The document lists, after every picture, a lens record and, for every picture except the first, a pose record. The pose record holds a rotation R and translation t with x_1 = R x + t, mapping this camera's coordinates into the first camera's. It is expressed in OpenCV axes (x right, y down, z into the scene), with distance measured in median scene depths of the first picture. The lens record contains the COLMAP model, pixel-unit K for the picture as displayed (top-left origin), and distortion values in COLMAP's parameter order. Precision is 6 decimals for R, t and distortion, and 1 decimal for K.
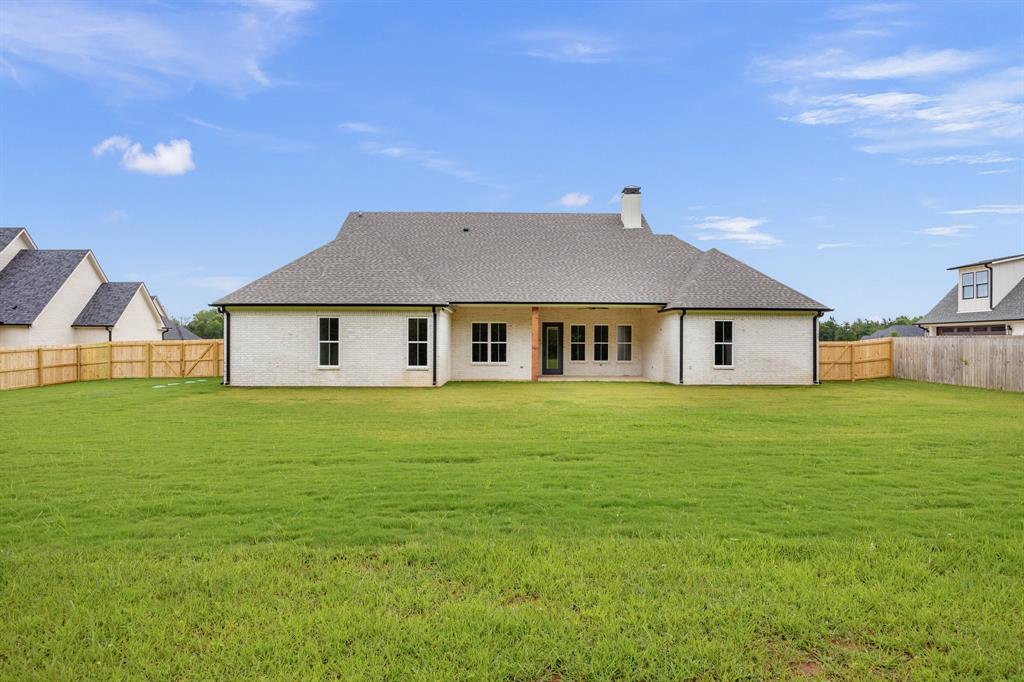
lens RADIAL K [[577.4, 0, 503.5], [0, 577.4, 377.0], [0, 0, 1]] dist [0.007733, 0.001876]
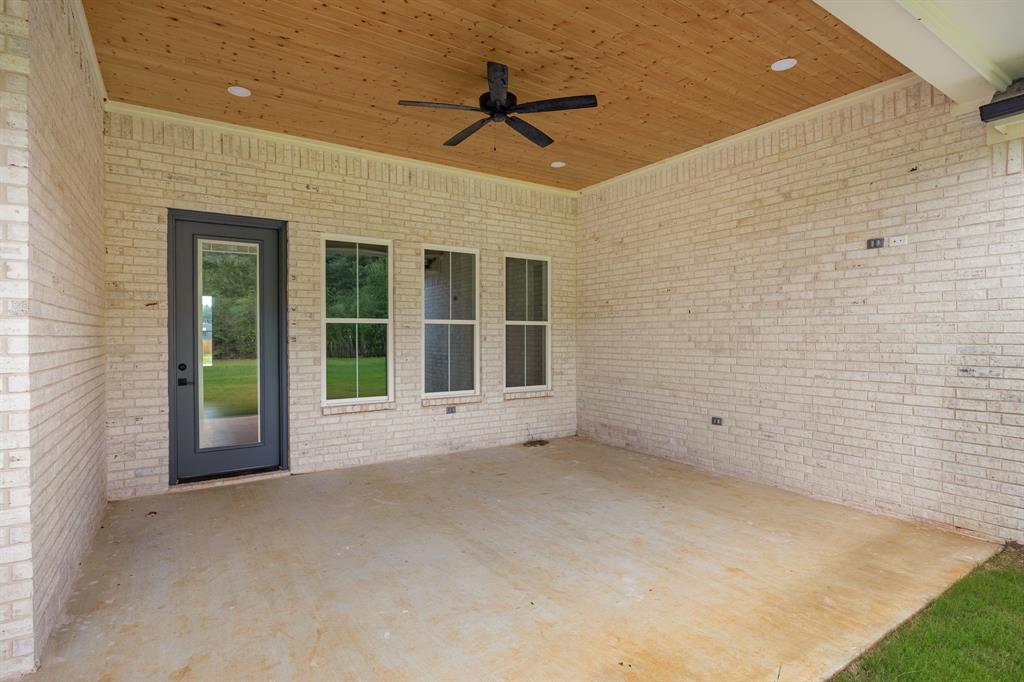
lens RADIAL K [[509.7, 0, 511.5], [0, 509.7, 342.3], [0, 0, 1]] dist [-0.017077, 0.001051]
pose [[0.835977, -0.012224, 0.548629, 0.076803], [0.036646, 0.998764, -0.033585, -0.045398], [-0.547540, 0.048181, 0.835391, 0.879353]]
